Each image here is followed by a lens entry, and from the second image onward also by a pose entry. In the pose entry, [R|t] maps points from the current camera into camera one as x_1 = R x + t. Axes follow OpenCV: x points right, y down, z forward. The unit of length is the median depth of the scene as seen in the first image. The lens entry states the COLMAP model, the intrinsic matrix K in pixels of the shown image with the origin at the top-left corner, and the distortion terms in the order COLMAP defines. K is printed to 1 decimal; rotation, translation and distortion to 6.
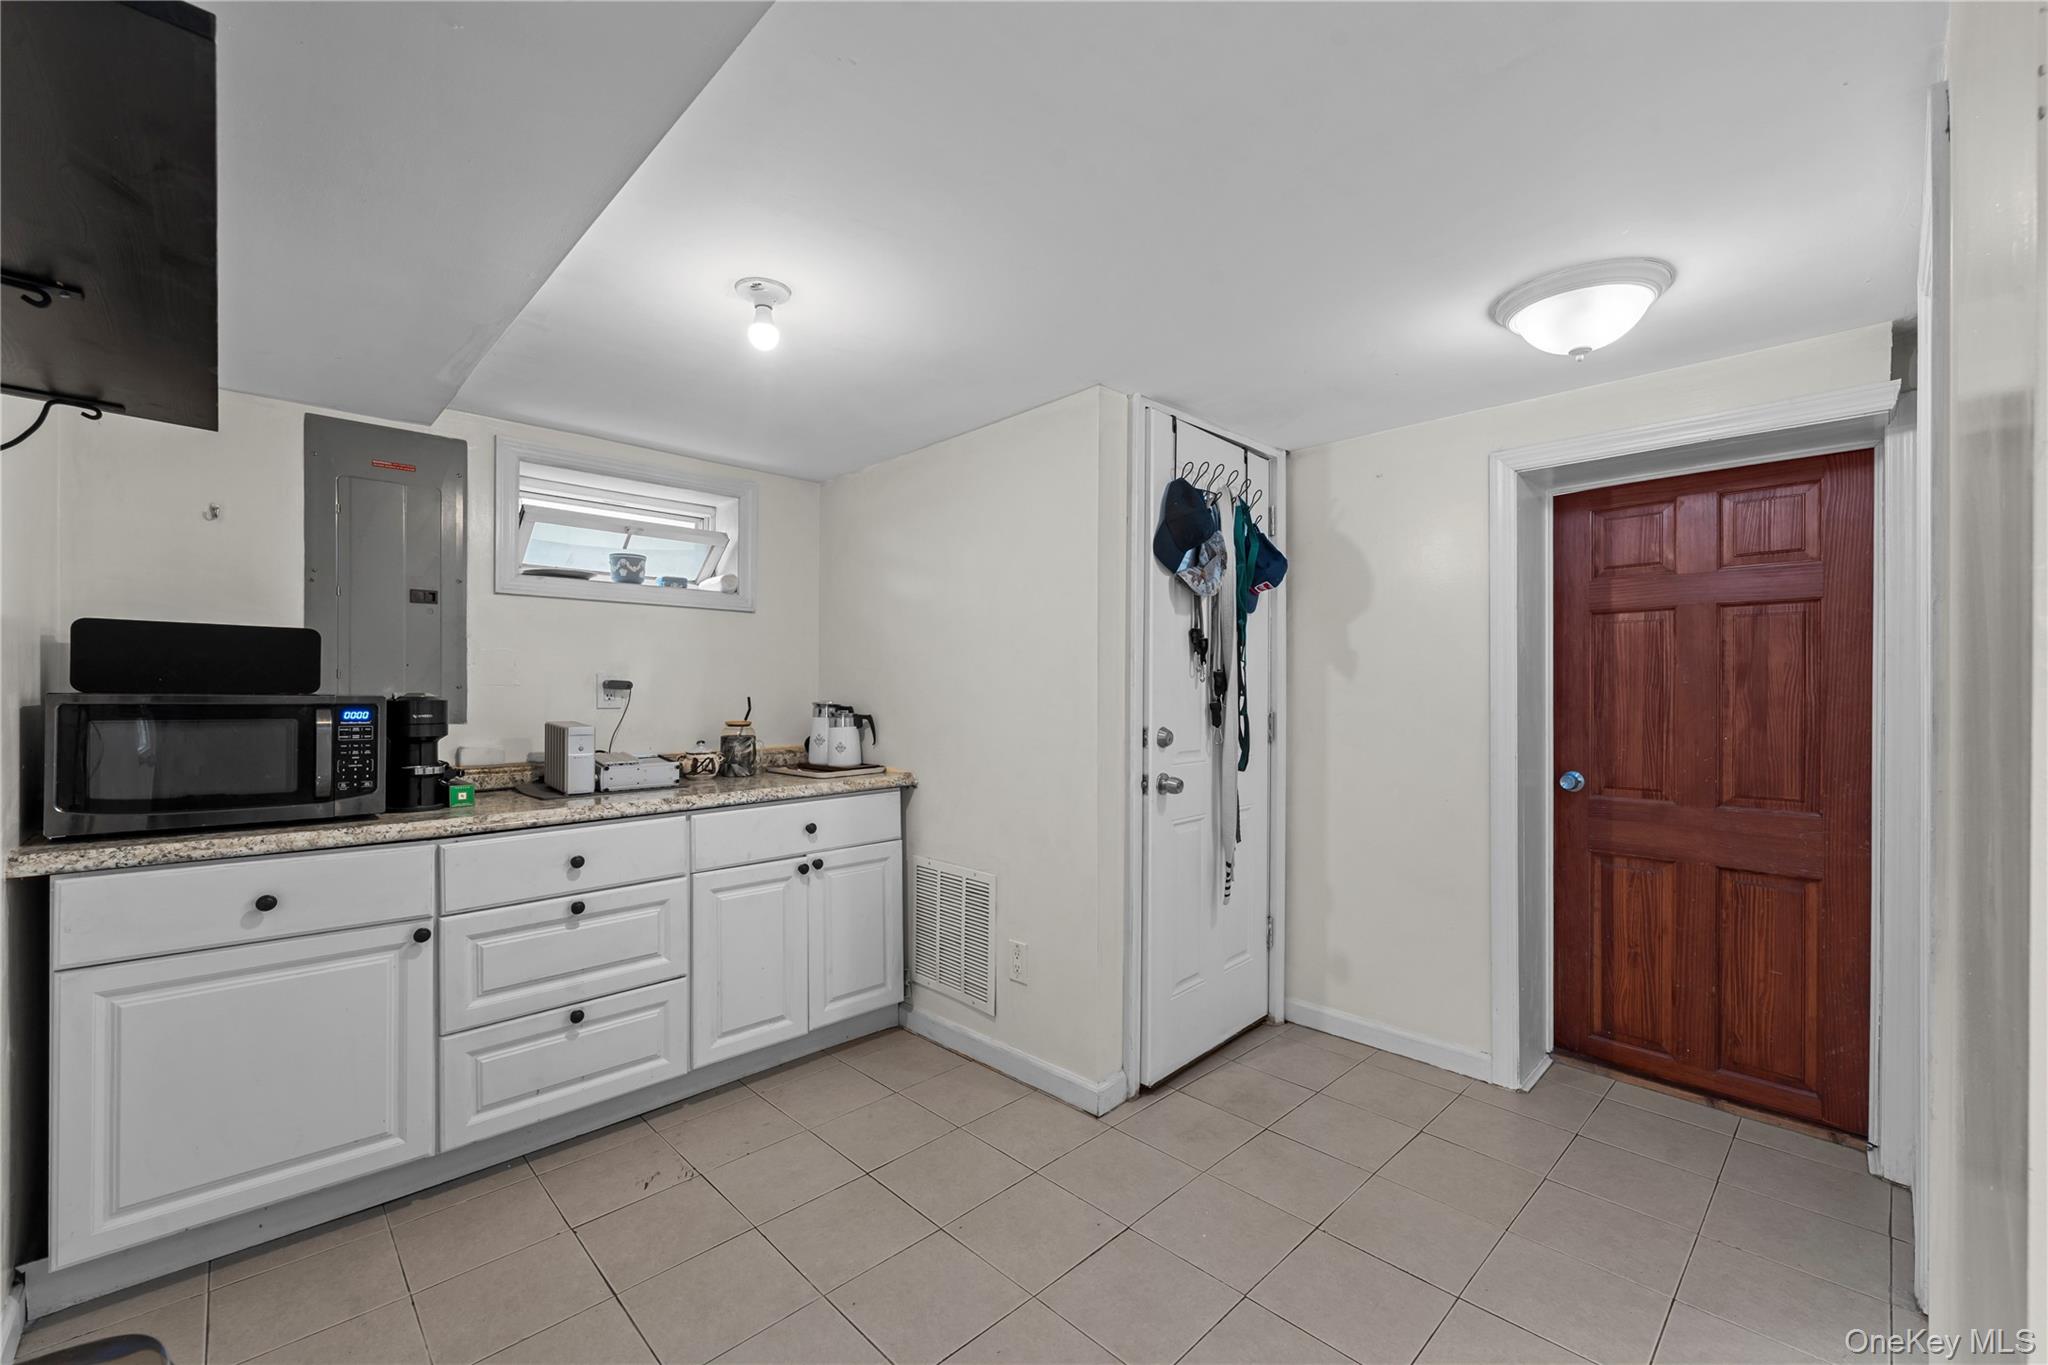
lens RADIAL K [[828.3, 0, 1031.5], [0, 828.3, 683.2], [0, 0, 1]] dist [0.000163, -0.000721]
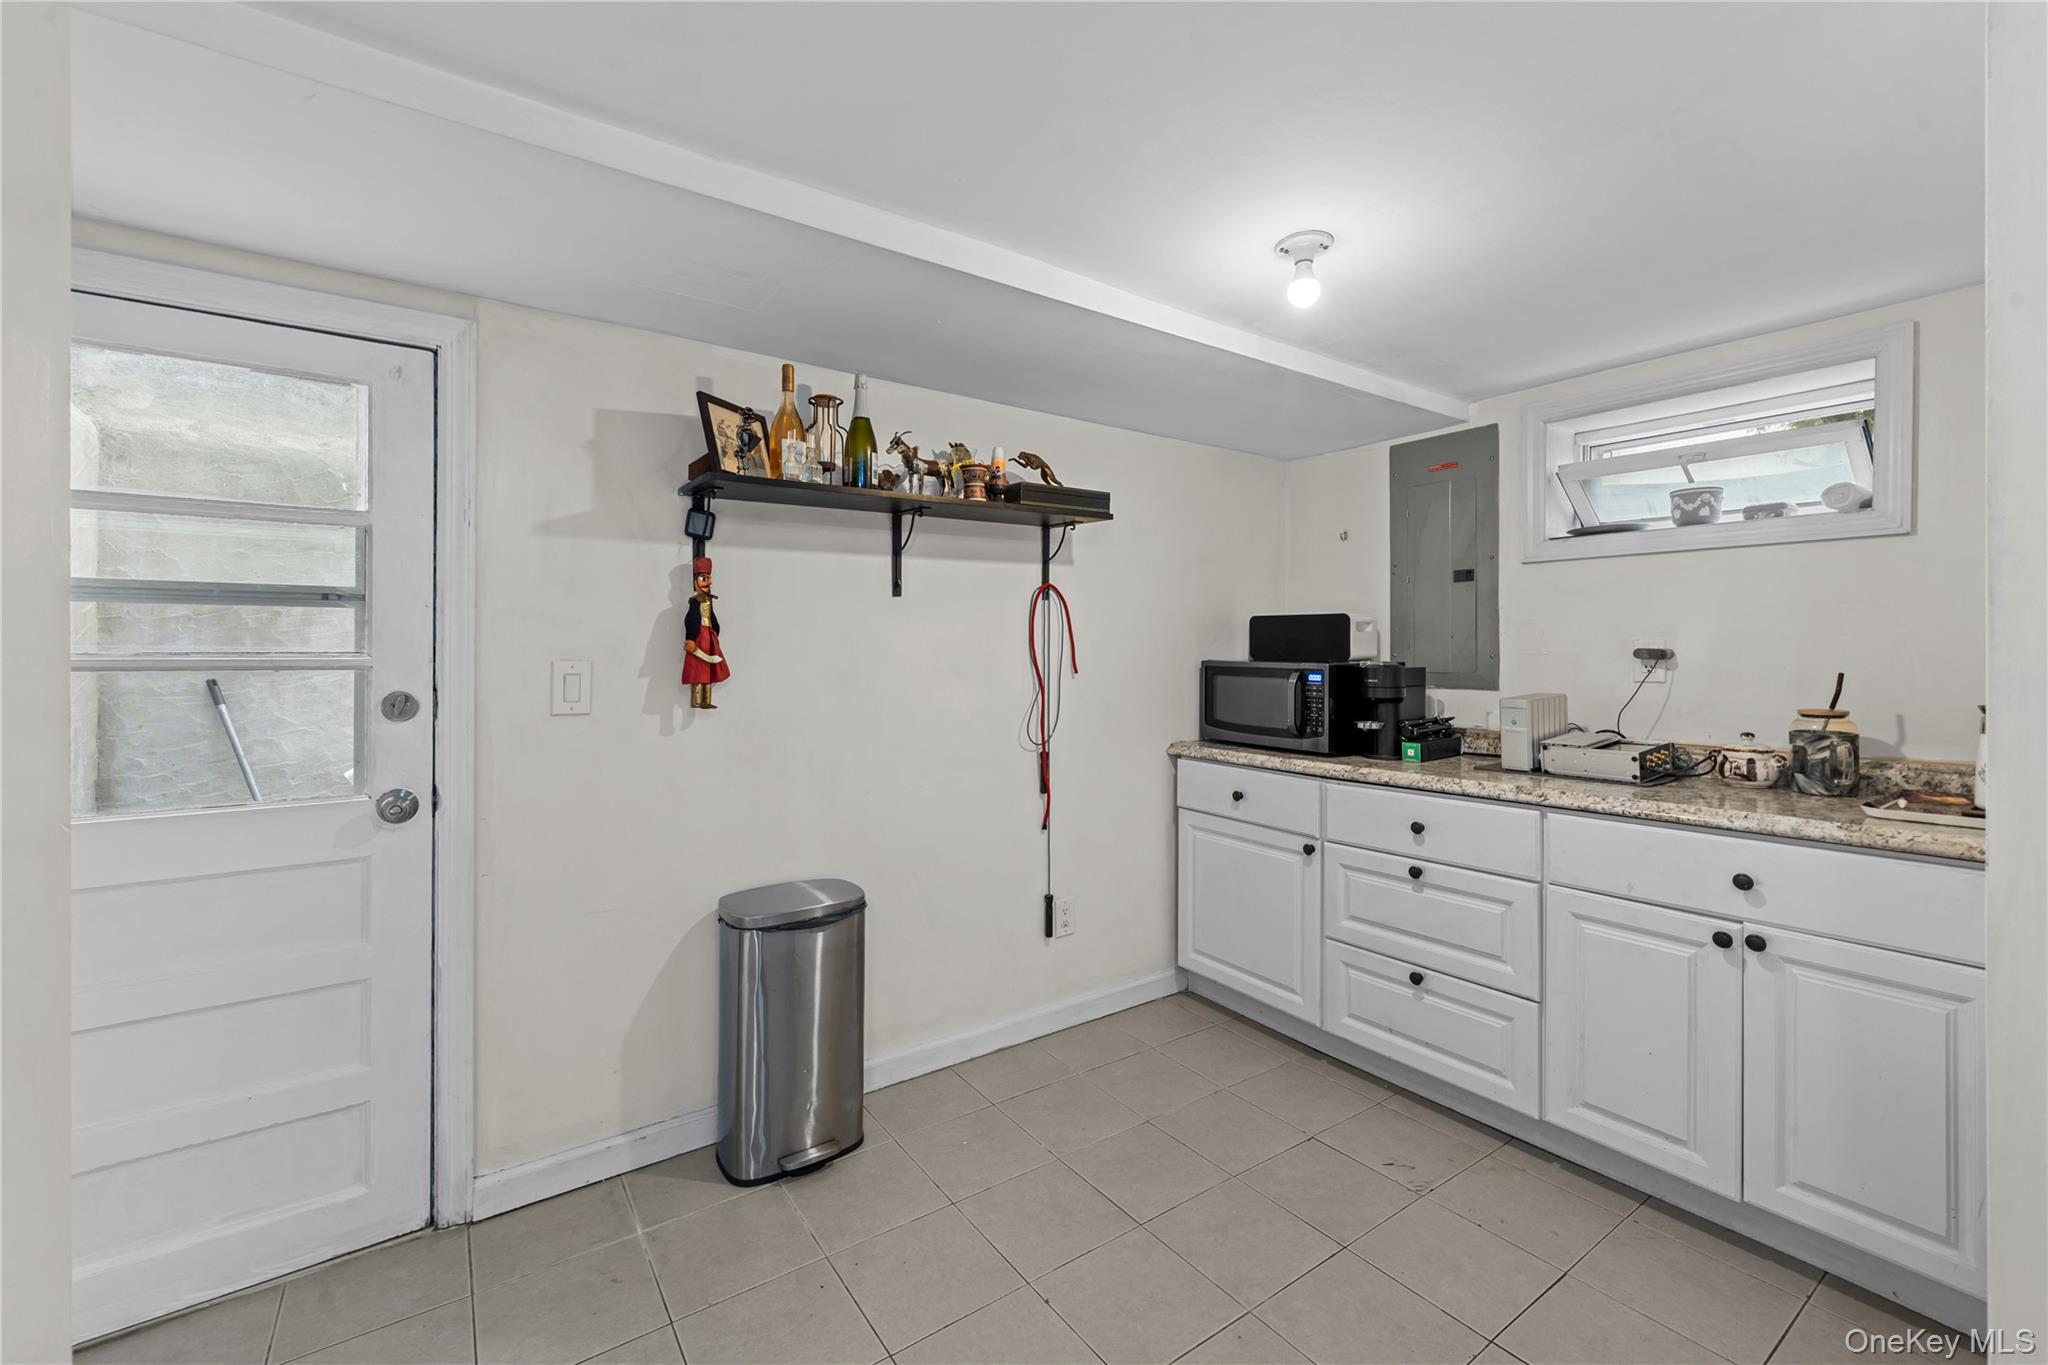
lens RADIAL K [[844.9, 0, 1029.5], [0, 844.9, 639.8], [0, 0, 1]] dist [-0.000549, -0.000346]
pose [[-0.155129, -0.014963, -0.987781, 0.509900], [0.006381, 0.999849, -0.016147, -0.002993], [0.987874, -0.008808, -0.155010, 0.624099]]
